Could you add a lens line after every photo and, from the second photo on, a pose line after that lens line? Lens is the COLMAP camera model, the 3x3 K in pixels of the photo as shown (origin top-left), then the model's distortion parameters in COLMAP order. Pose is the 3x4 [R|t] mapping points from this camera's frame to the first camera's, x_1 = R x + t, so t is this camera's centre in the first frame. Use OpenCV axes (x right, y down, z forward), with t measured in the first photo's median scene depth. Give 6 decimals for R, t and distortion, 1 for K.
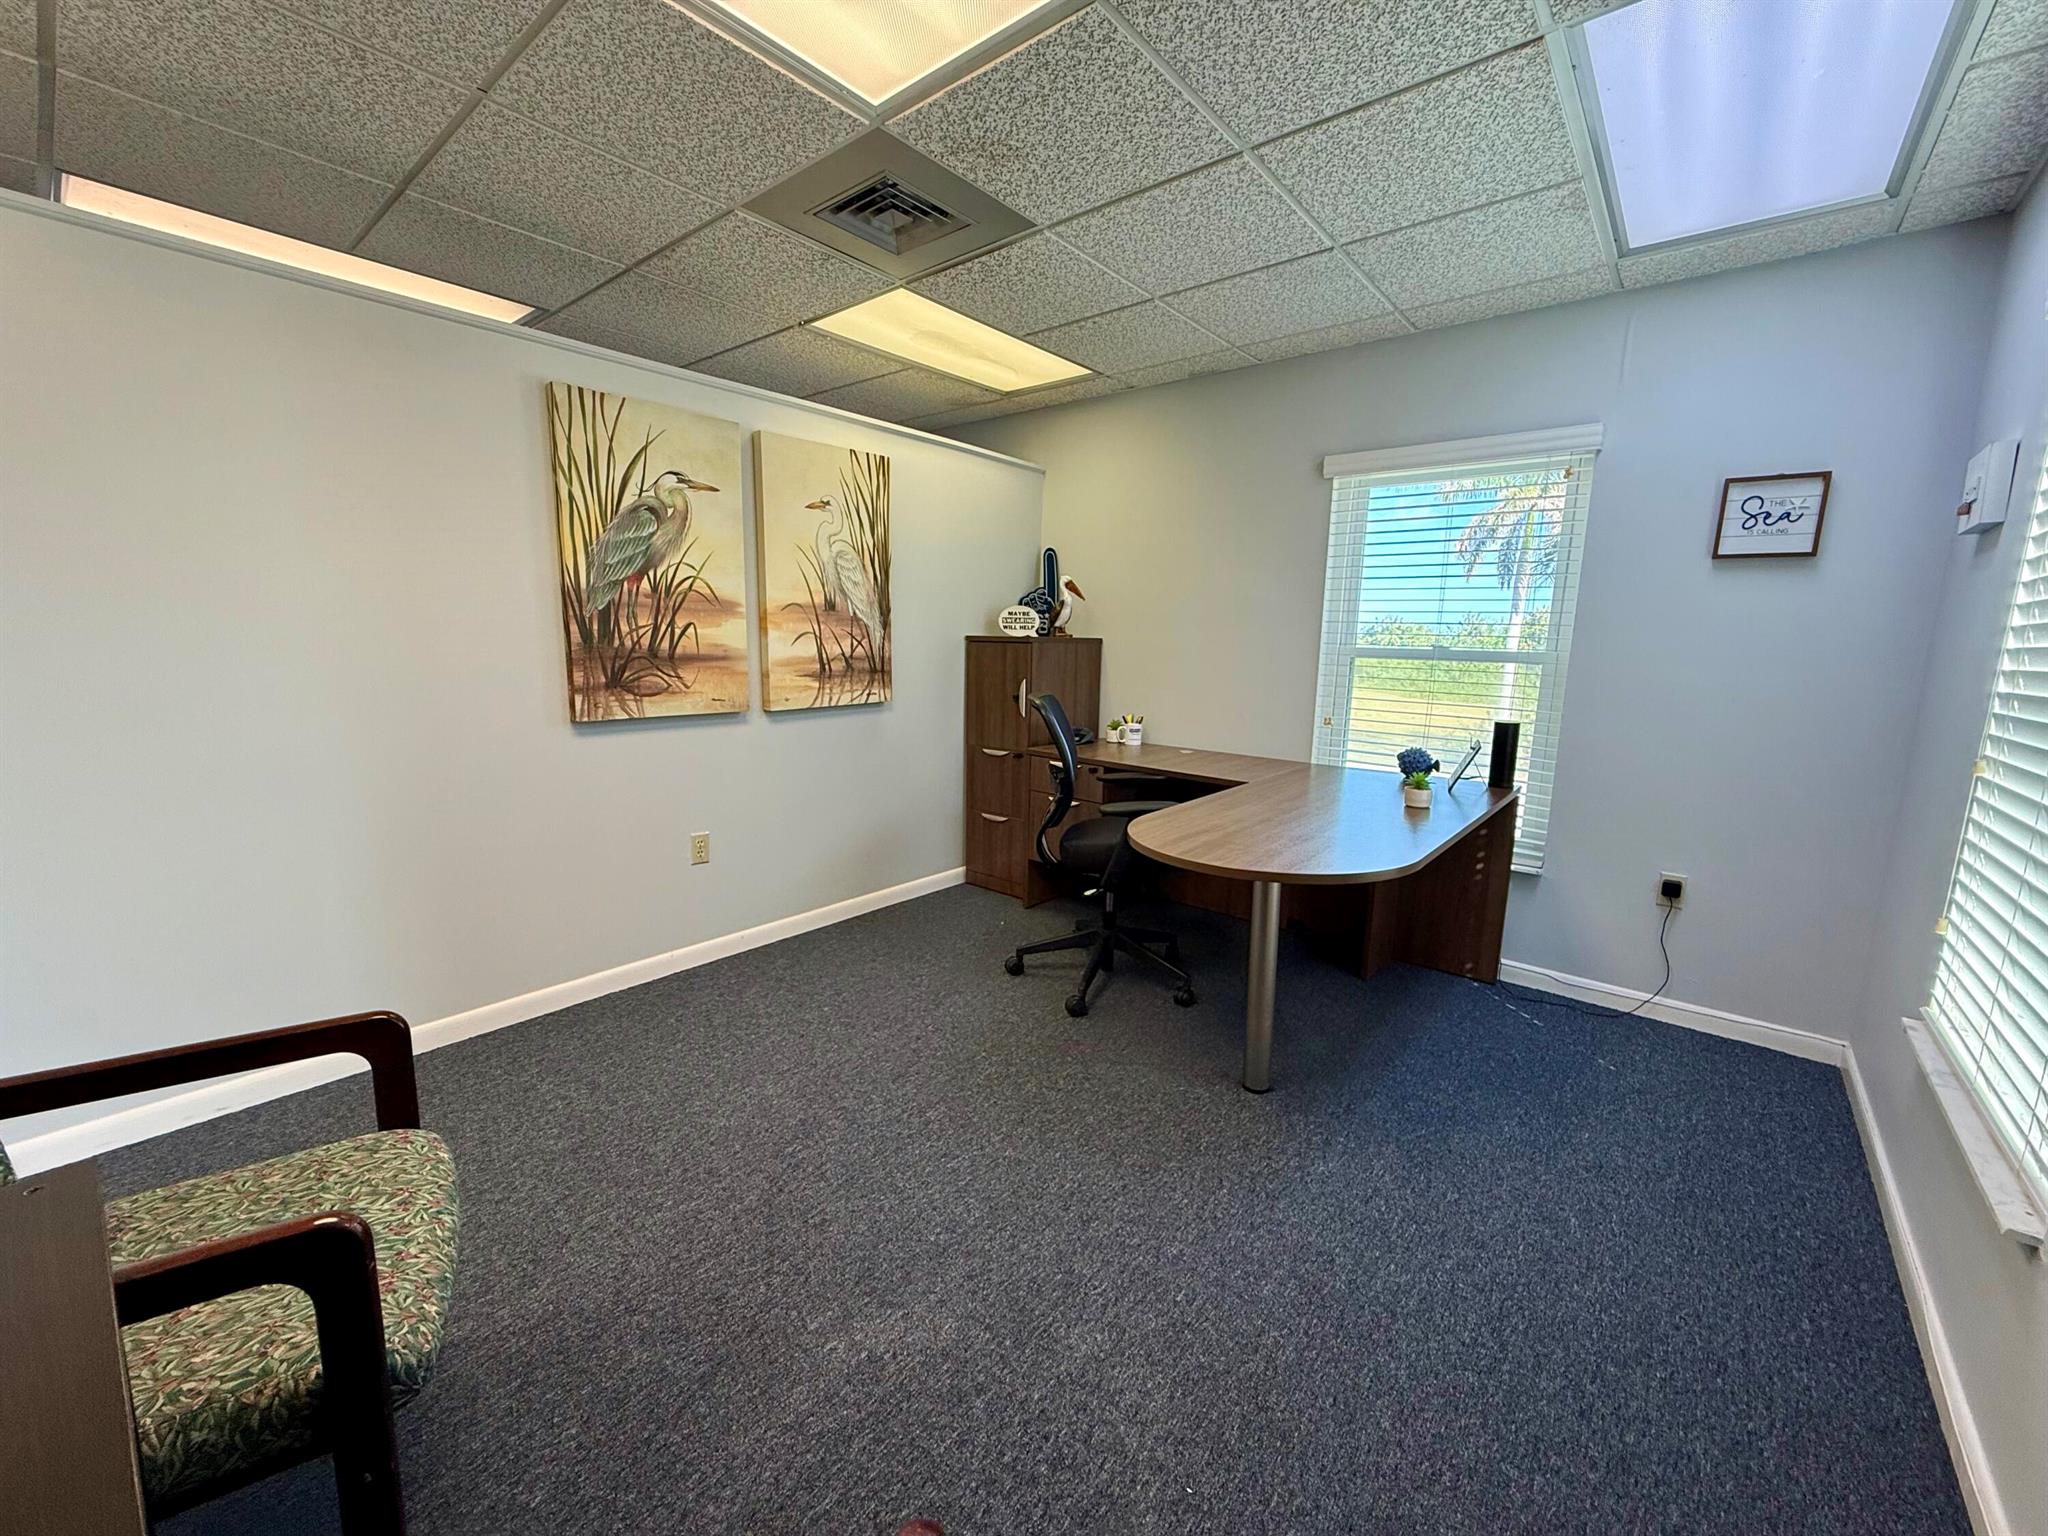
lens RADIAL K [[813.7, 0, 1018.2], [0, 813.7, 760.1], [0, 0, 1]] dist [-0.001047, 0.000398]
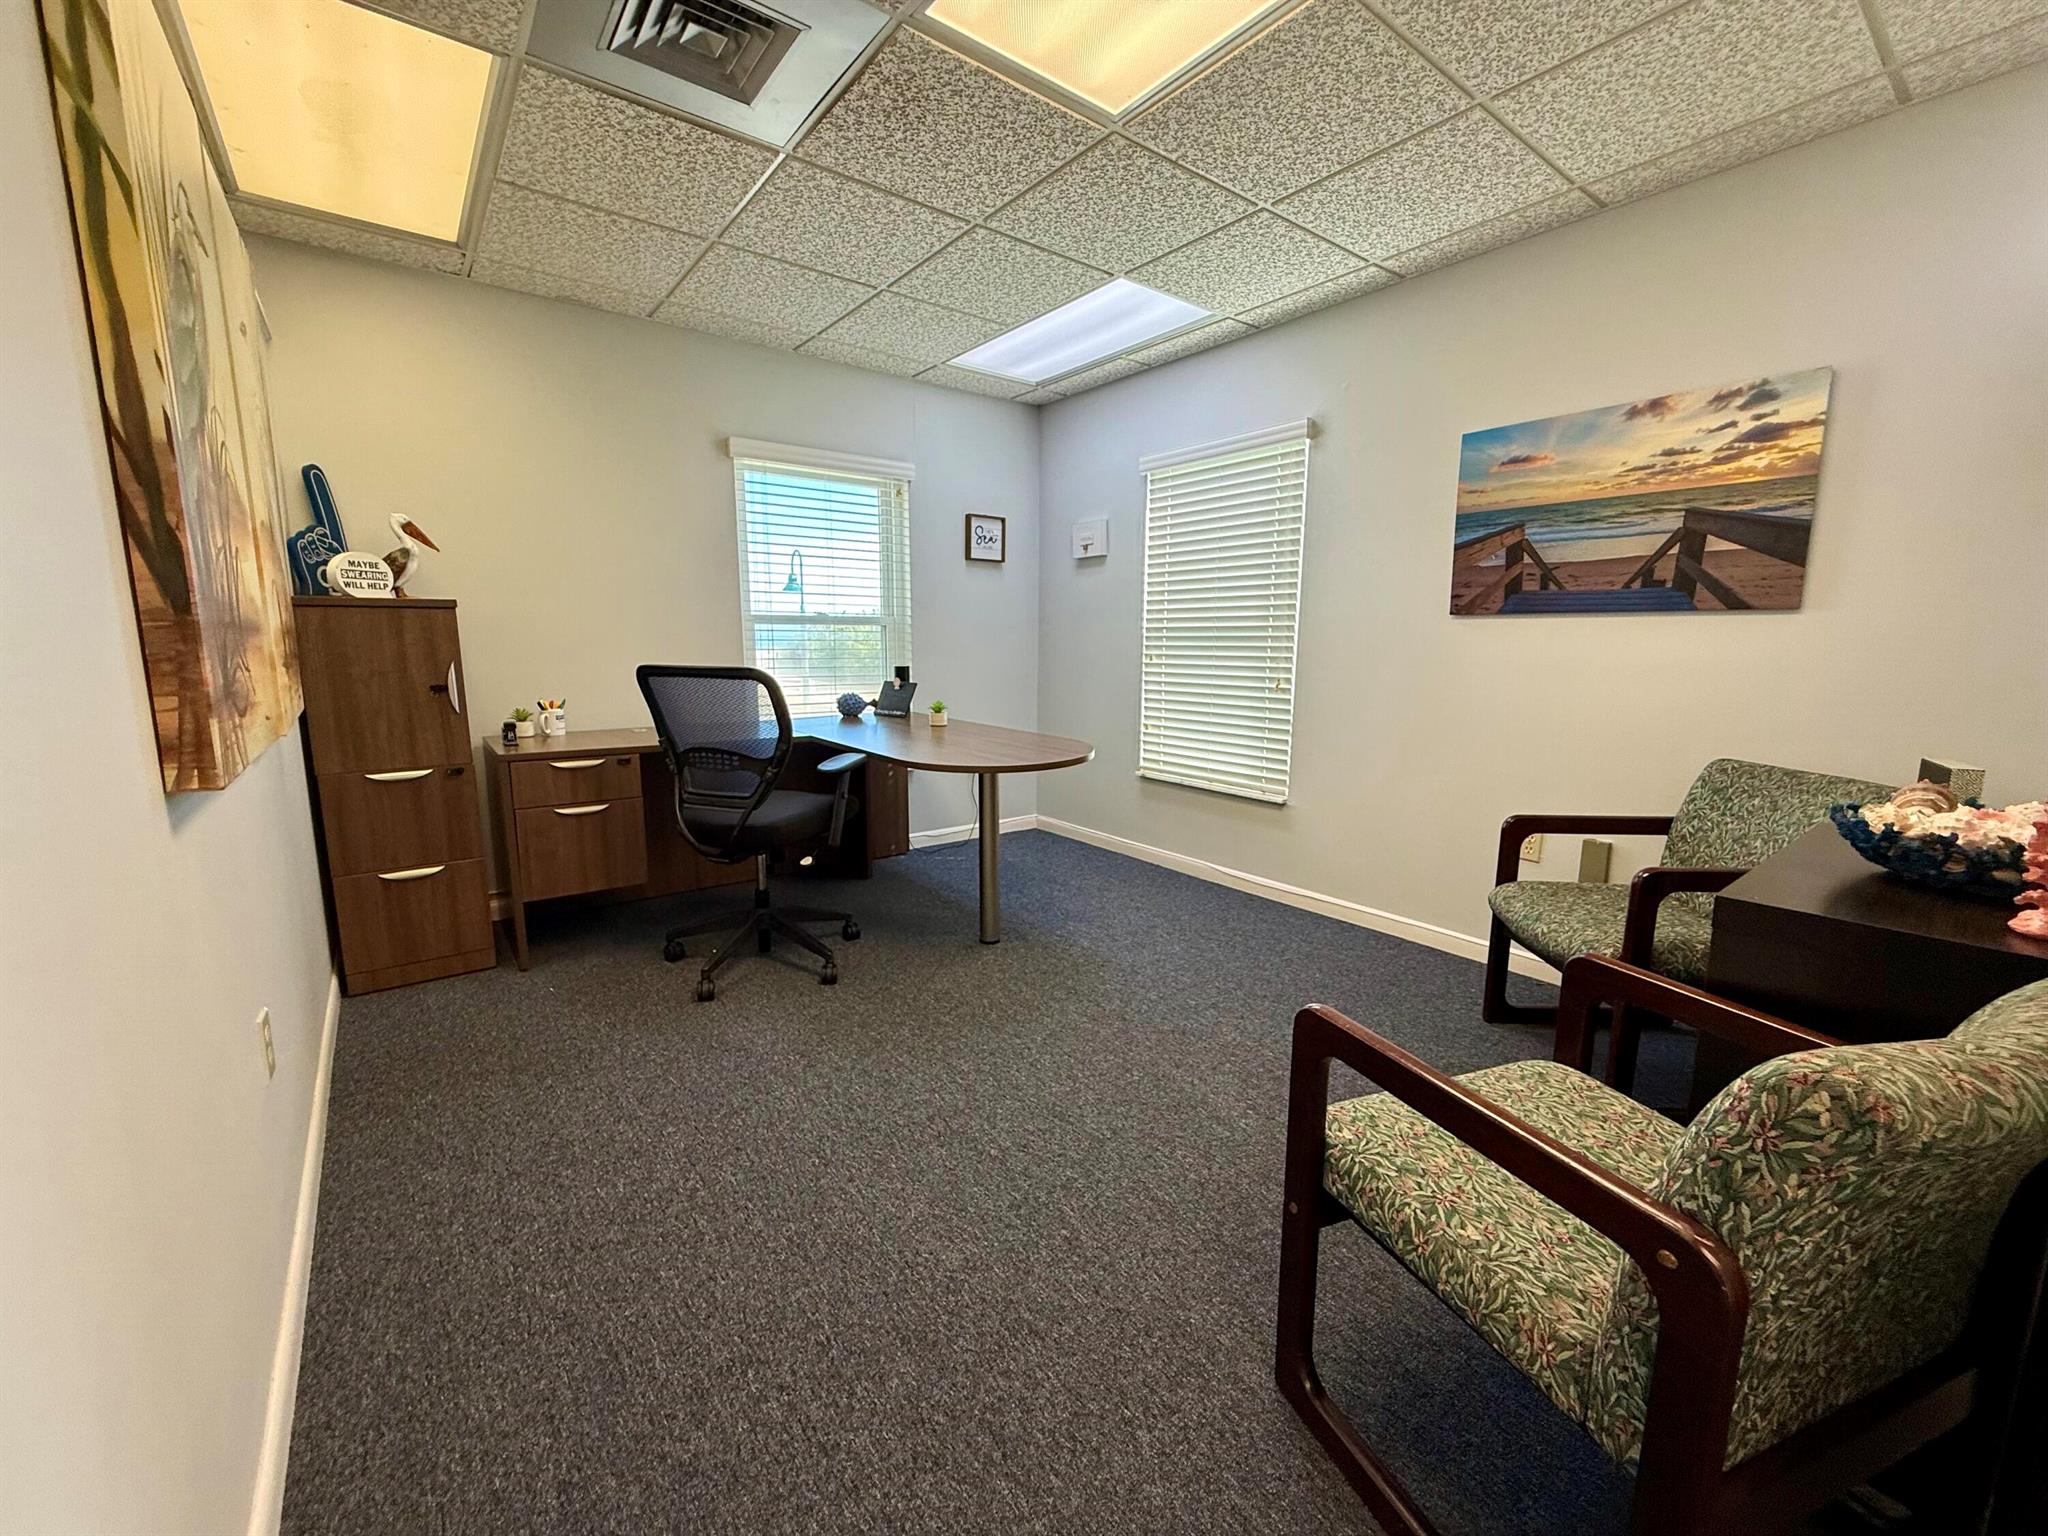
lens RADIAL K [[813.7, 0, 1025.5], [0, 813.7, 755.3], [0, 0, 1]] dist [-0.001047, 0.000398]
pose [[0.213377, -0.162534, 0.963355, -0.713031], [0.151457, 0.979646, 0.131736, -0.046056], [-0.965159, 0.117797, 0.233651, 0.463870]]
